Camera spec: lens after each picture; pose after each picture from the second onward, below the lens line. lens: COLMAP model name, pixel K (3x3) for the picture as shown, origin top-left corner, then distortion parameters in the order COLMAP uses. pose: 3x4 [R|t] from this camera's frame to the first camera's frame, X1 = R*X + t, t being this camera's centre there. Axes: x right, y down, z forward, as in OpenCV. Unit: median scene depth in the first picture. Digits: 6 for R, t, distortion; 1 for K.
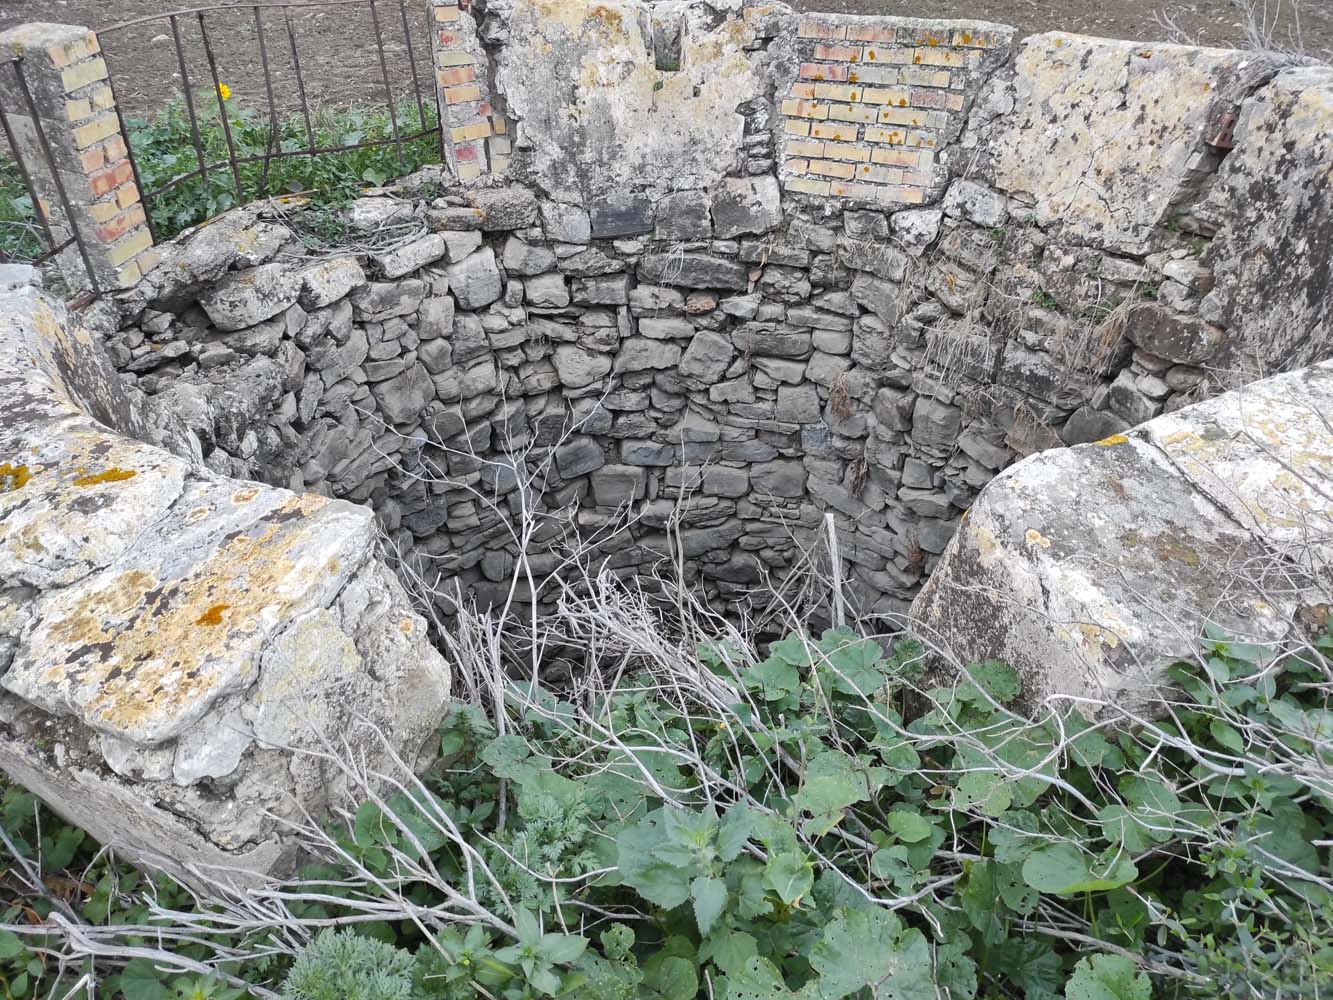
lens RADIAL K [[986.8, 0, 665.8], [0, 986.8, 498.7], [0, 0, 1]] dist [0.063310, -0.021986]
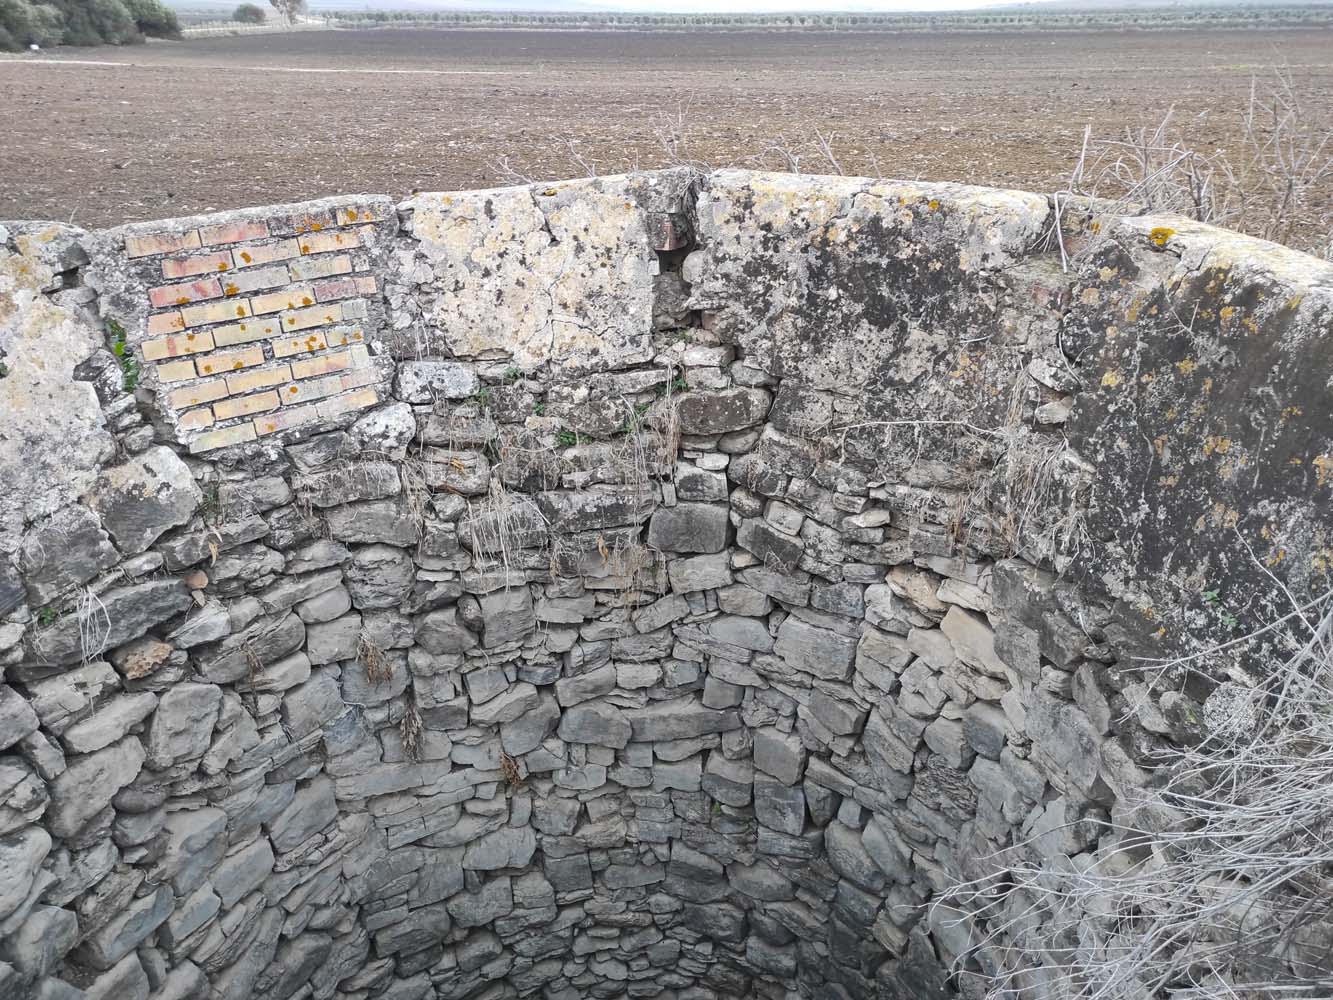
lens RADIAL K [[986.8, 0, 667.7], [0, 986.8, 505.4], [0, 0, 1]] dist [0.063310, -0.021986]
pose [[0.411606, -0.401531, 0.818140, -0.360881], [0.538636, 0.831323, 0.137014, -0.210071], [-0.735154, 0.384284, 0.558457, 0.394635]]
